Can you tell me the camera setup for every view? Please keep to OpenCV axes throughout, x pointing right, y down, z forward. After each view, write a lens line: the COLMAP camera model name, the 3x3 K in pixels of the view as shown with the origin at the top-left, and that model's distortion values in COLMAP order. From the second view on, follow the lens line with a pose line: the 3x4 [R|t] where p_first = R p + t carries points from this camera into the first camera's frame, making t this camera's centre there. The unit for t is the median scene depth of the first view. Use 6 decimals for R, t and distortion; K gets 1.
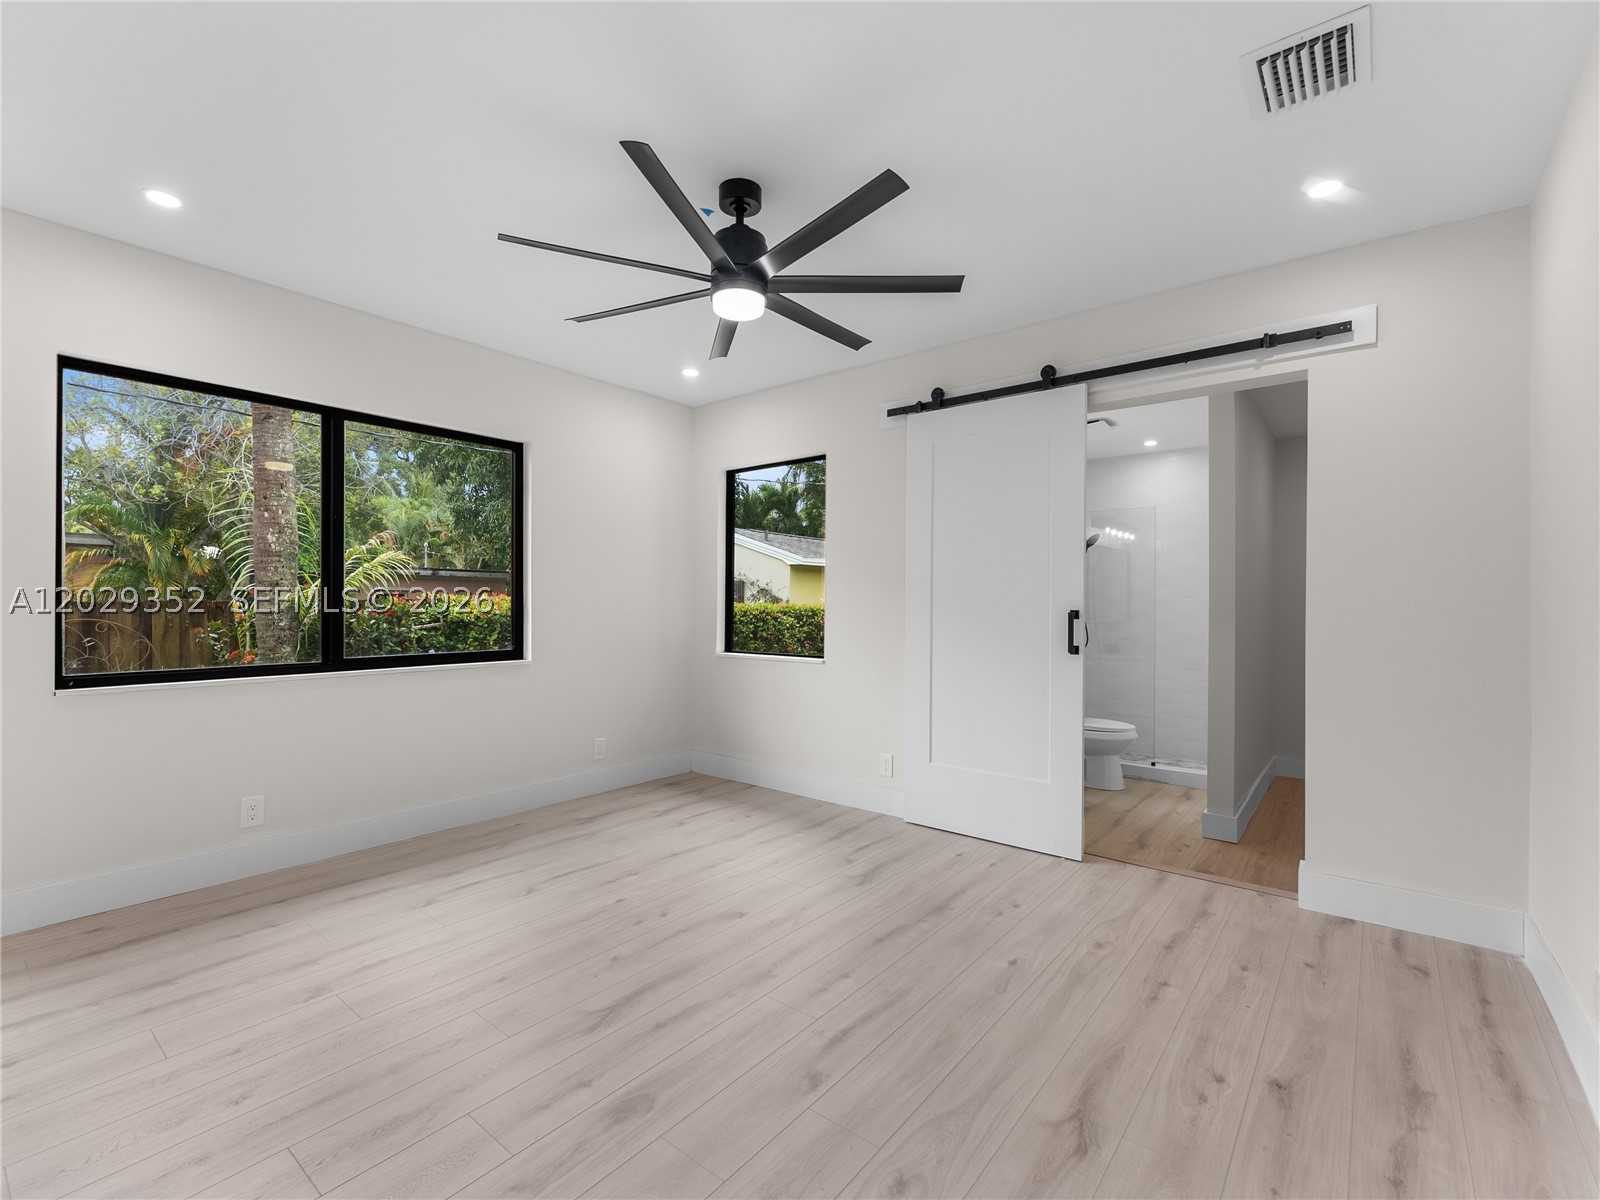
lens RADIAL K [[719.7, 0, 797.2], [0, 719.7, 607.6], [0, 0, 1]] dist [0.002268, -0.001158]
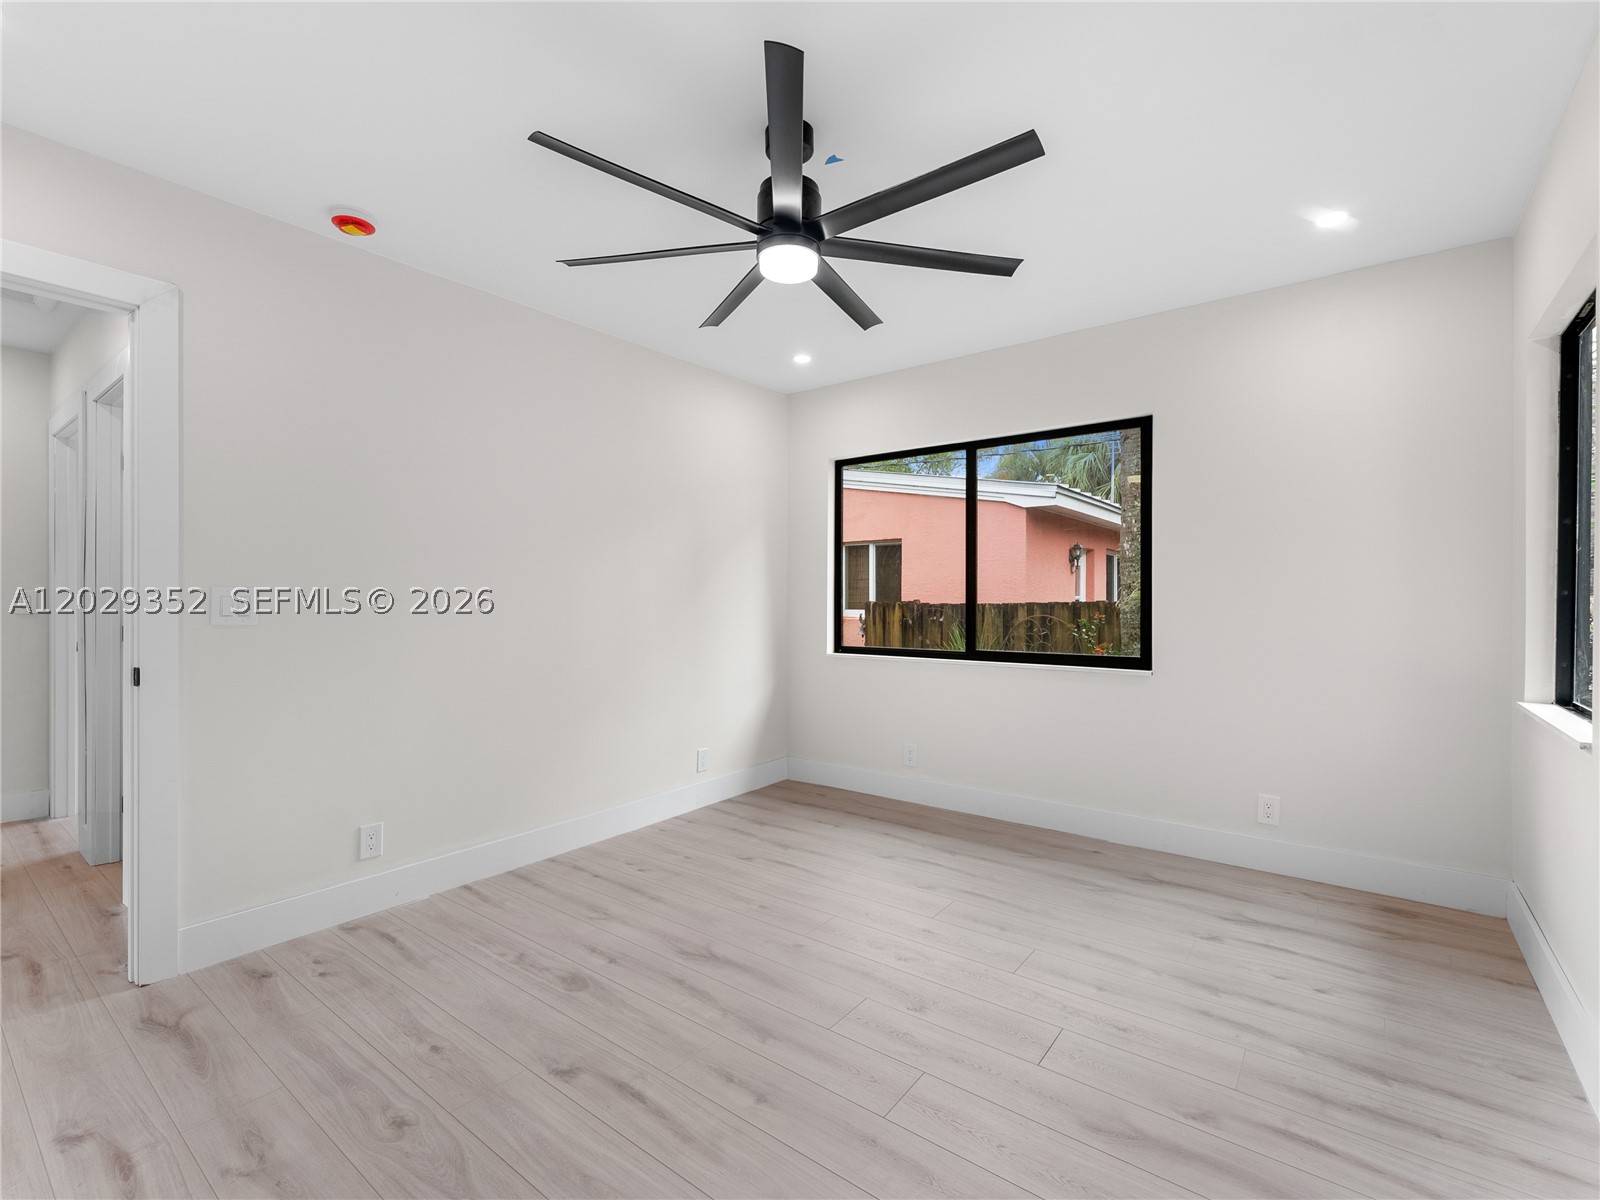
lens RADIAL K [[719.7, 0, 800.3], [0, 719.7, 598.4], [0, 0, 1]] dist [0.002268, -0.001158]
pose [[0.023509, -0.008669, -0.999686, 0.632621], [-0.007217, 0.999935, -0.008840, -0.001243], [0.999698, 0.007422, 0.023445, 0.786142]]
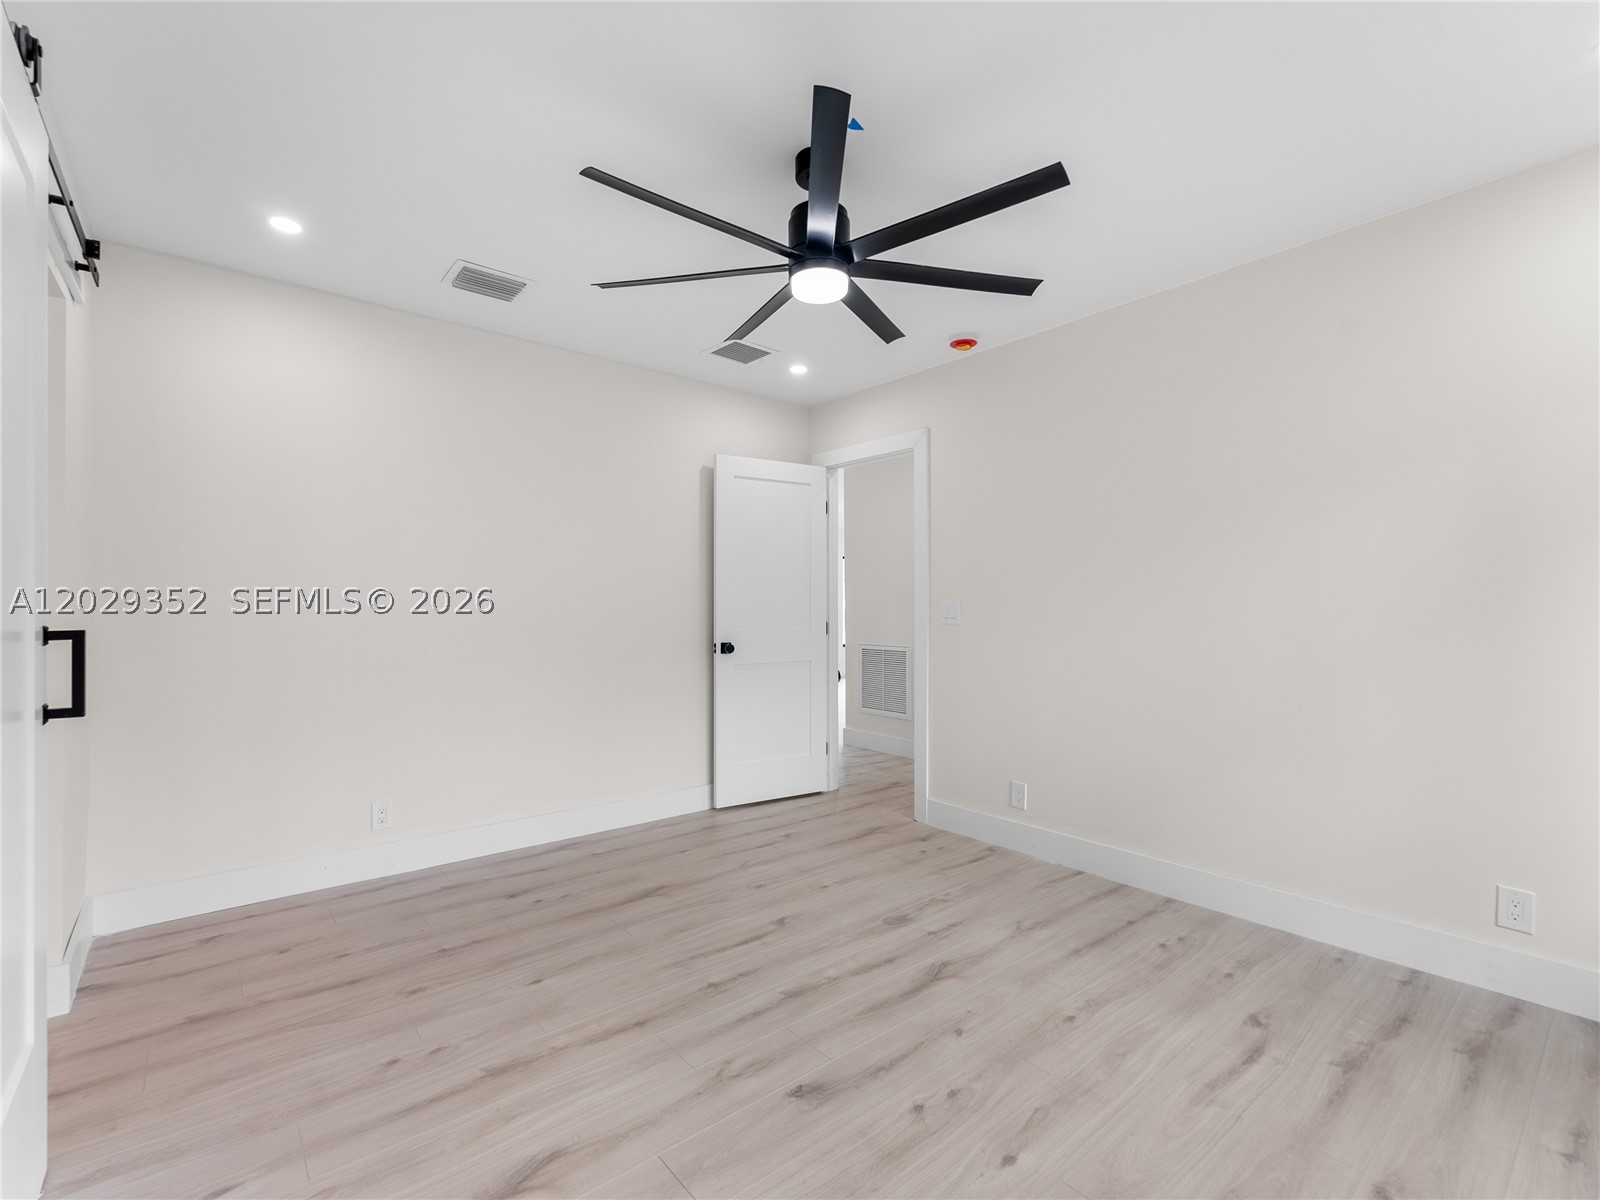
lens RADIAL K [[719.7, 0, 801.9], [0, 719.7, 604.5], [0, 0, 1]] dist [0.002268, -0.001158]
pose [[-0.981144, -0.004071, 0.193234, -0.188498], [-0.003346, 0.999986, 0.004082, -0.014749], [-0.193247, 0.003358, -0.981144, 1.504861]]
